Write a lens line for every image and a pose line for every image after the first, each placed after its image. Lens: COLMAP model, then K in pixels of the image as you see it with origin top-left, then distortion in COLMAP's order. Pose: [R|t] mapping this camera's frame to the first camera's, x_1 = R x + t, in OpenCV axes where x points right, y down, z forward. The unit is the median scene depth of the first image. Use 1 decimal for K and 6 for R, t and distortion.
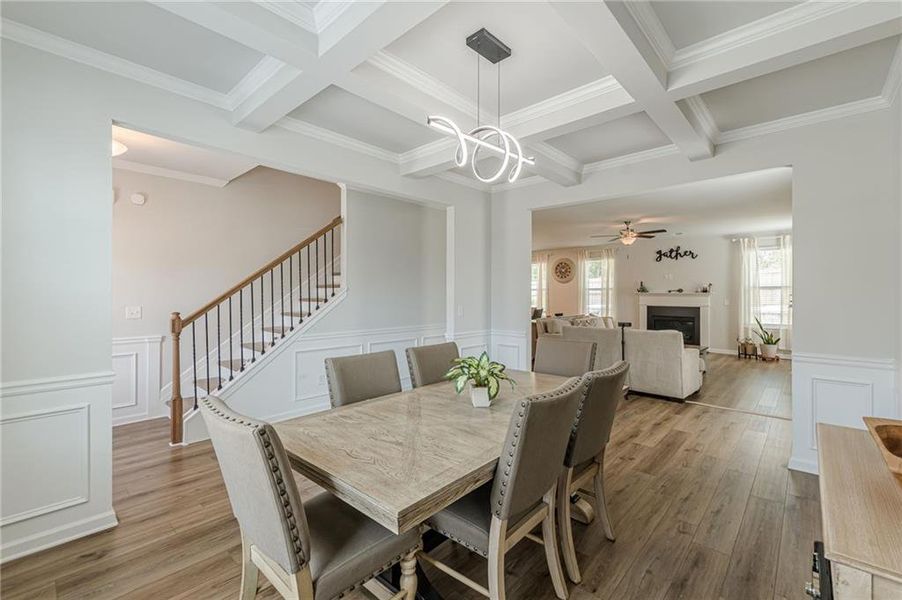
lens RADIAL K [[390.1, 0, 453.1], [0, 390.1, 294.0], [0, 0, 1]] dist [0.010114, -0.004169]
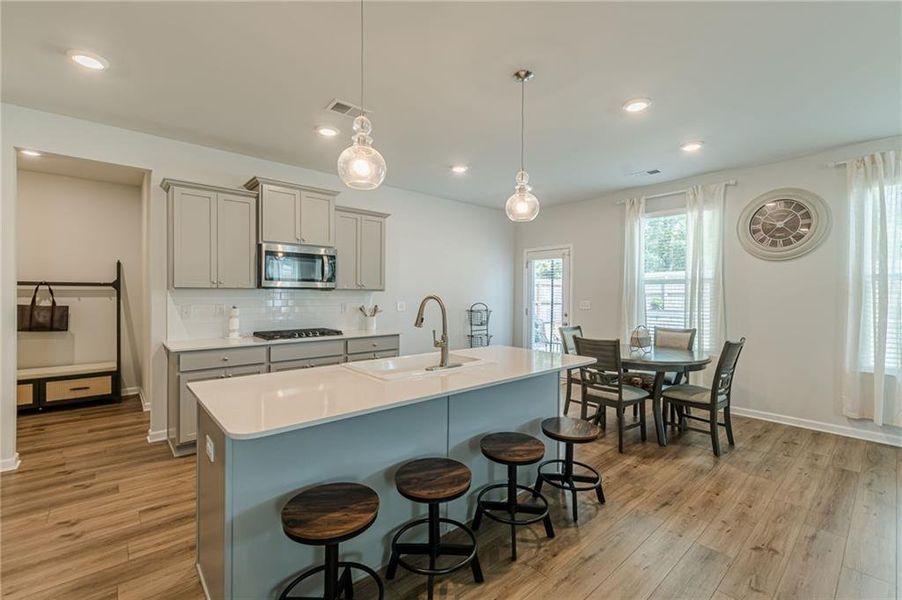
lens RADIAL K [[390.1, 0, 449.1], [0, 390.1, 297.3], [0, 0, 1]] dist [0.010114, -0.004169]
pose [[0.992115, 0.009875, -0.124943, 0.039753], [-0.009898, 0.999951, 0.000438, 0.009131], [0.124941, 0.000802, 0.992164, 0.739563]]
